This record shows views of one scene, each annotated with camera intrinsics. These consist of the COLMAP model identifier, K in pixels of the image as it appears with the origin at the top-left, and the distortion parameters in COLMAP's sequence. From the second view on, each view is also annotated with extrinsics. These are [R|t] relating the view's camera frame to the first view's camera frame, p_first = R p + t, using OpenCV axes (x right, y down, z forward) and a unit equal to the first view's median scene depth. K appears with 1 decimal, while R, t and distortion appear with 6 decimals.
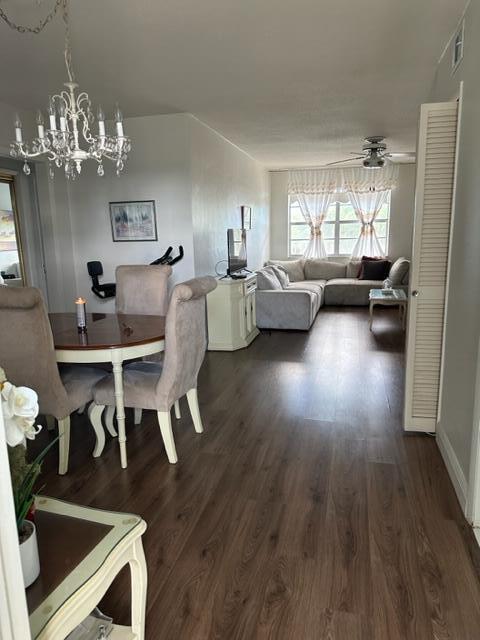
lens RADIAL K [[452.1, 0, 232.1], [0, 452.1, 324.5], [0, 0, 1]] dist [0.113124, -0.145027]
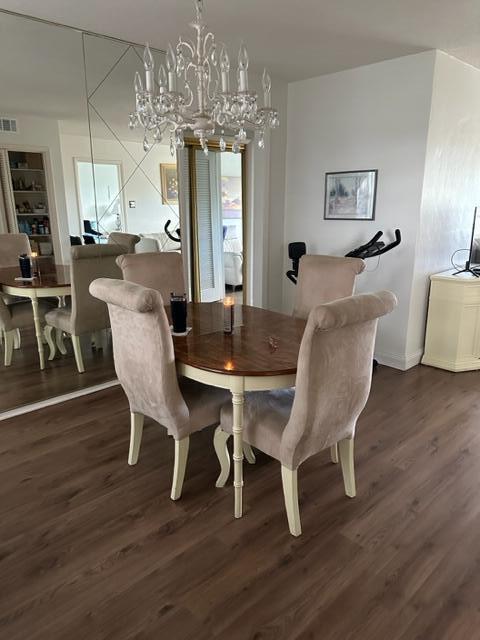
lens RADIAL K [[452.1, 0, 232.1], [0, 452.1, 324.5], [0, 0, 1]] dist [0.113124, -0.145027]
pose [[0.849039, 0.155428, -0.504951, 0.060047], [-0.117615, 0.987369, 0.106159, -0.056669], [0.515073, -0.030743, 0.856595, 0.163776]]
